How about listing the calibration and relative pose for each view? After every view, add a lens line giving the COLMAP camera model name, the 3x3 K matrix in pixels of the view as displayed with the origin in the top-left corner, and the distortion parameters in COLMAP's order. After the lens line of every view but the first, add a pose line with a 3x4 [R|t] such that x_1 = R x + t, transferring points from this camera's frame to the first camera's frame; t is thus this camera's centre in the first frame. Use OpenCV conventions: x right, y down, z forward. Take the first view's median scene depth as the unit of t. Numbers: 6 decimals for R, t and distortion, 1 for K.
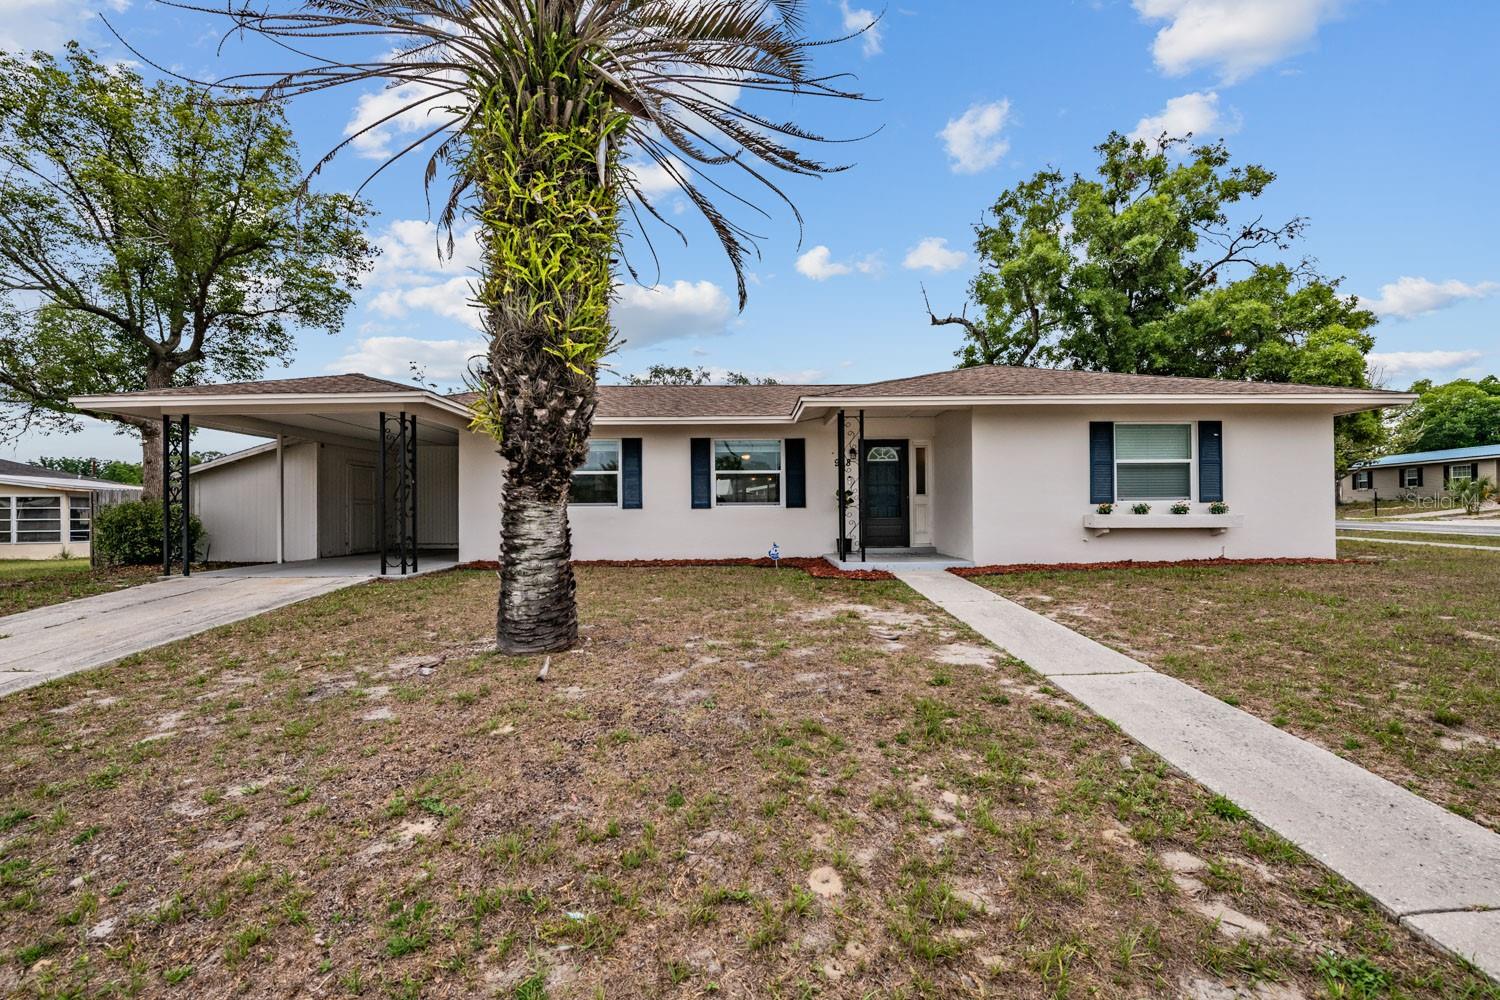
lens RADIAL K [[602.1, 0, 755.2], [0, 602.1, 510.5], [0, 0, 1]] dist [-0.014586, -0.000439]
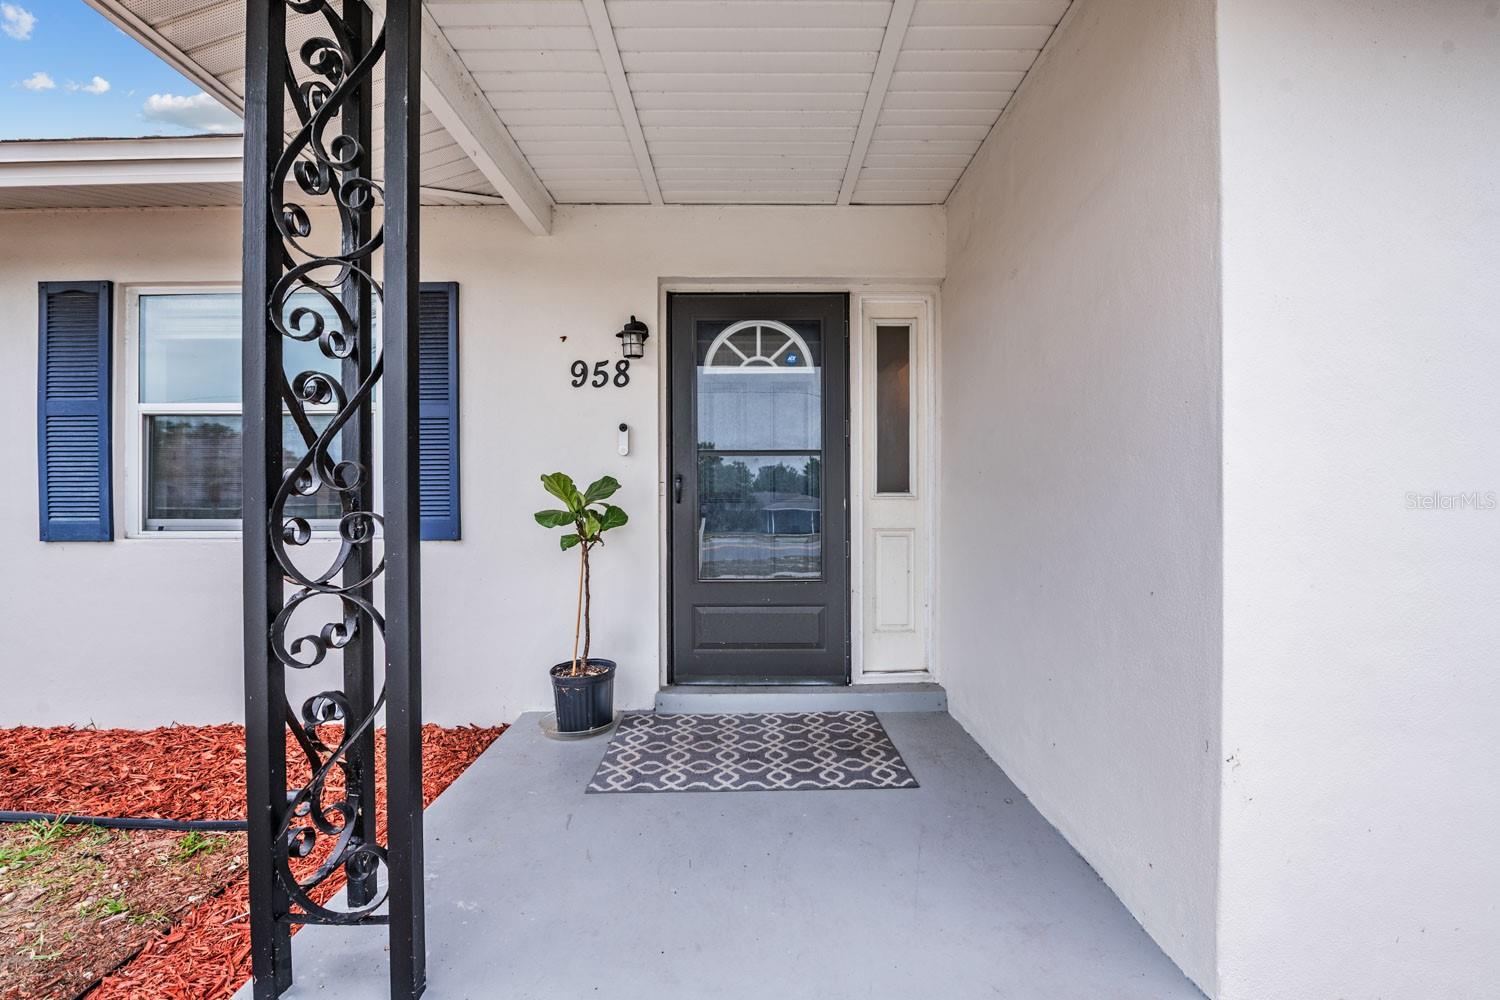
lens RADIAL K [[586.9, 0, 750.0], [0, 586.9, 500.0], [0, 0, 1]] dist [-0.011320, -0.000102]
pose [[0.999592, 0.002154, 0.028474, 0.240437], [-0.002180, 0.999997, 0.000881, -0.026880], [-0.028472, -0.000942, 0.999594, 0.873015]]
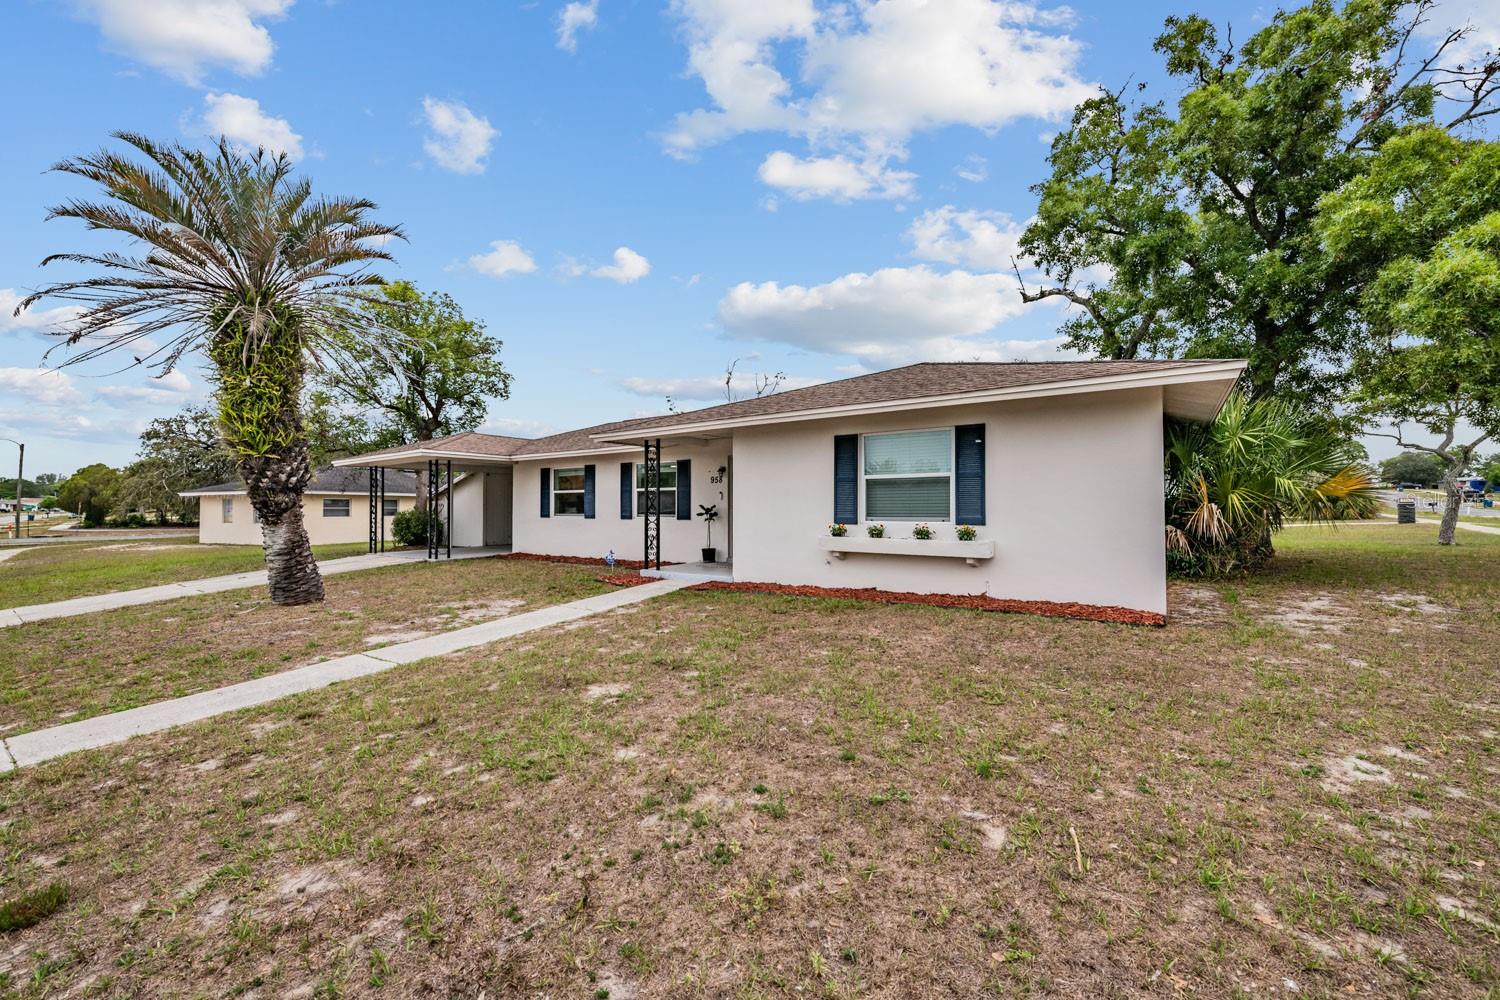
lens RADIAL K [[586.9, 0, 750.0], [0, 586.9, 500.0], [0, 0, 1]] dist [-0.011320, -0.000102]
pose [[0.814967, -0.002601, -0.579501, 0.977431], [-0.000708, 0.999985, -0.005483, -0.043482], [0.579506, 0.004878, 0.814953, 0.183697]]
